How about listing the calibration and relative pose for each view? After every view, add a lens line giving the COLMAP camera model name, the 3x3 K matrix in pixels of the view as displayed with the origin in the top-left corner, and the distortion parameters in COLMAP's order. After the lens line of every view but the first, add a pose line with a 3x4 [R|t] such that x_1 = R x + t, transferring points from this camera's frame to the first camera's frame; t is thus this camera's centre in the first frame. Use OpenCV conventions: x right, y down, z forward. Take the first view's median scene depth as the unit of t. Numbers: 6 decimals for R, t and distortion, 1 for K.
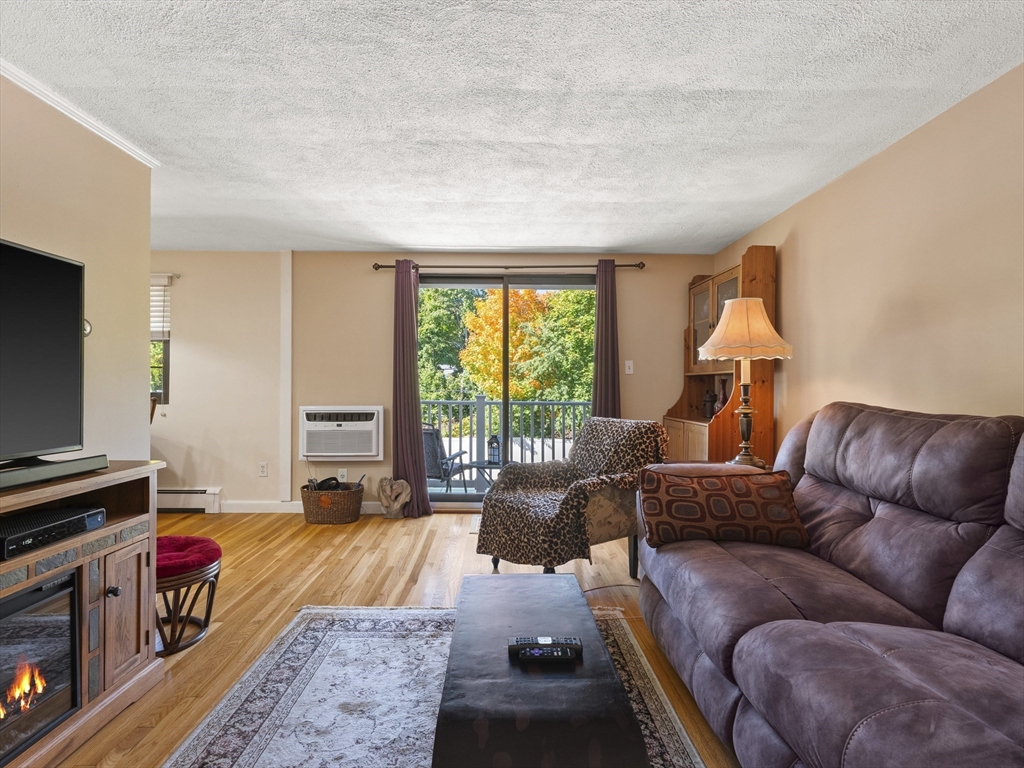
lens RADIAL K [[525.3, 0, 504.6], [0, 525.3, 383.4], [0, 0, 1]] dist [-0.000519, 0.000290]
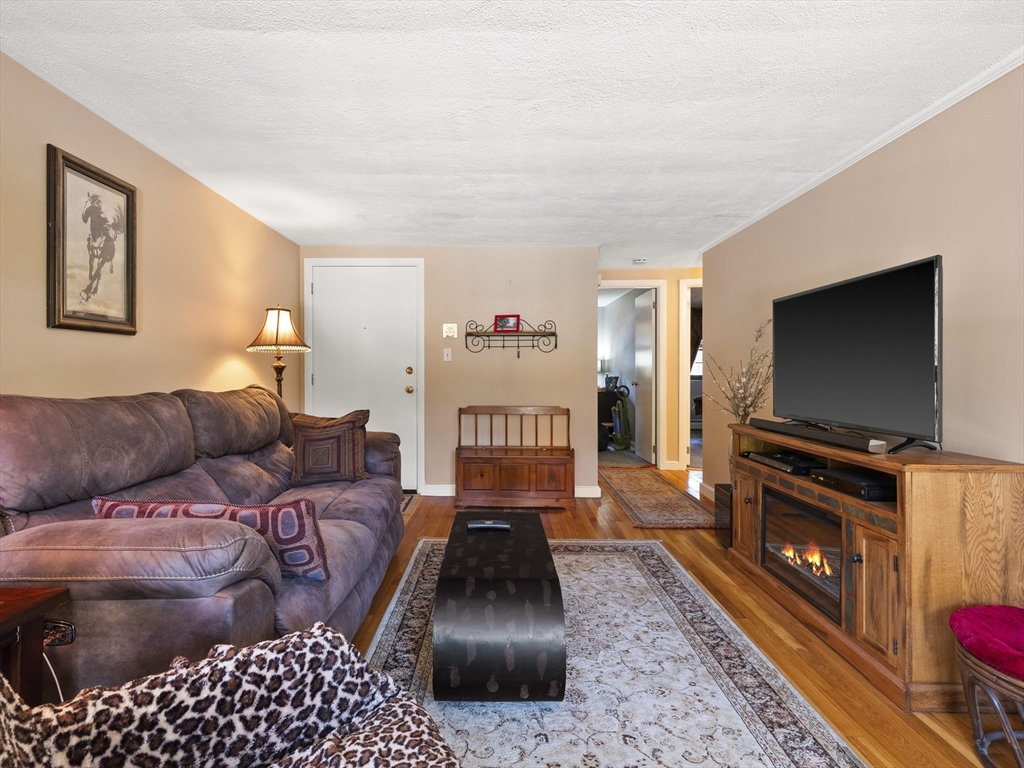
lens RADIAL K [[532.0, 0, 494.5], [0, 532.0, 372.9], [0, 0, 1]] dist [0.001879, -0.000076]
pose [[-0.999719, -0.007805, 0.022373, 0.011588], [-0.008023, 0.999921, -0.009669, 0.009097], [-0.022295, -0.009846, -0.999703, 1.329823]]
